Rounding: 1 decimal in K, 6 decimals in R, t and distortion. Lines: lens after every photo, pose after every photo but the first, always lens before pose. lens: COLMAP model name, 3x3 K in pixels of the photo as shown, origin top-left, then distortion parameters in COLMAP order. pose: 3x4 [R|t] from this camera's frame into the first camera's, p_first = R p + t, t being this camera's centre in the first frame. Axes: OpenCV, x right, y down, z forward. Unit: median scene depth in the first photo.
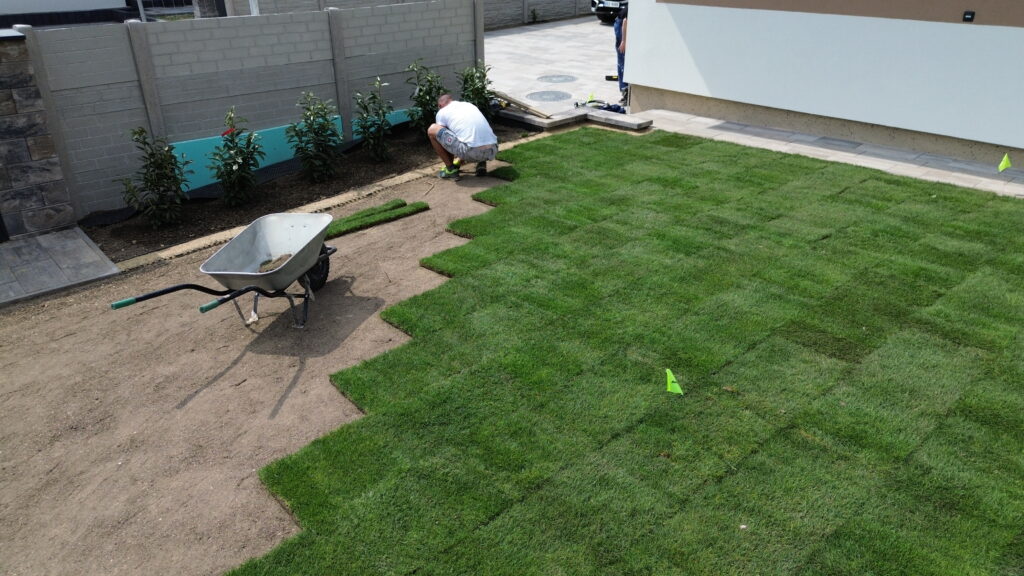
lens RADIAL K [[727.7, 0, 512.0], [0, 727.7, 288.0], [0, 0, 1]] dist [0.093122, -0.099749]
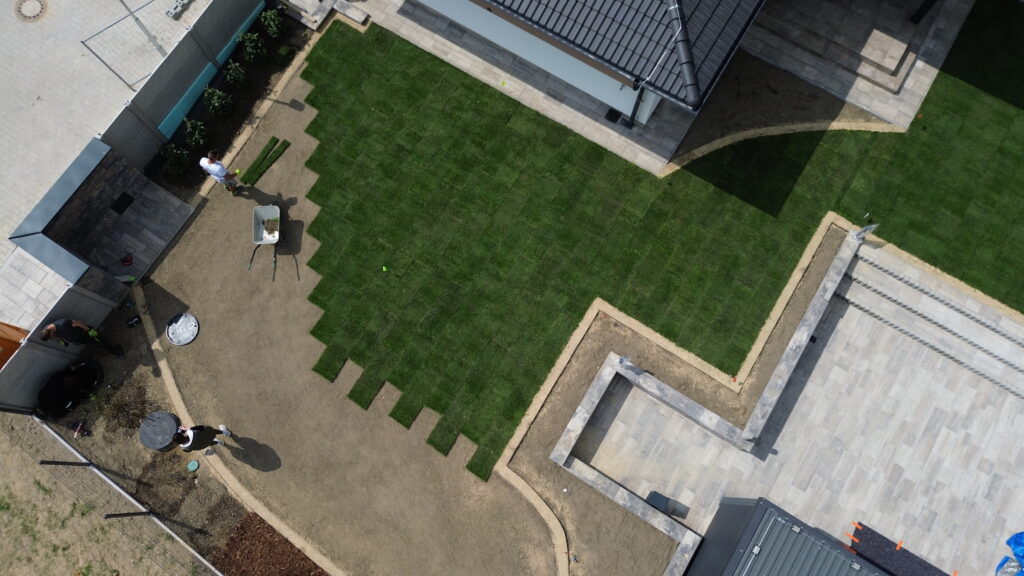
lens RADIAL K [[727.7, 0, 512.0], [0, 727.7, 288.0], [0, 0, 1]] dist [0.093122, -0.099749]
pose [[0.960642, -0.269981, 0.065397, 0.359898], [0.129862, 0.644576, 0.753431, -1.799536], [-0.245565, -0.715285, 0.654267, -1.340644]]
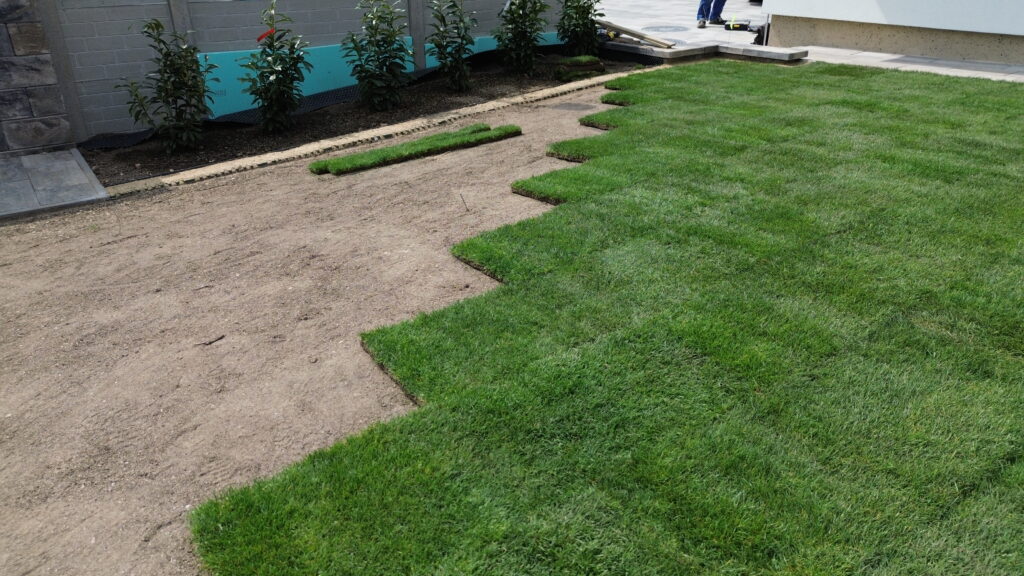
lens RADIAL K [[727.7, 0, 512.0], [0, 727.7, 288.0], [0, 0, 1]] dist [0.093122, -0.099749]
pose [[0.994911, 0.042907, -0.091164, -0.056305], [-0.043158, 0.999068, -0.000786, 0.053415], [0.091046, 0.004716, 0.995836, 0.304250]]
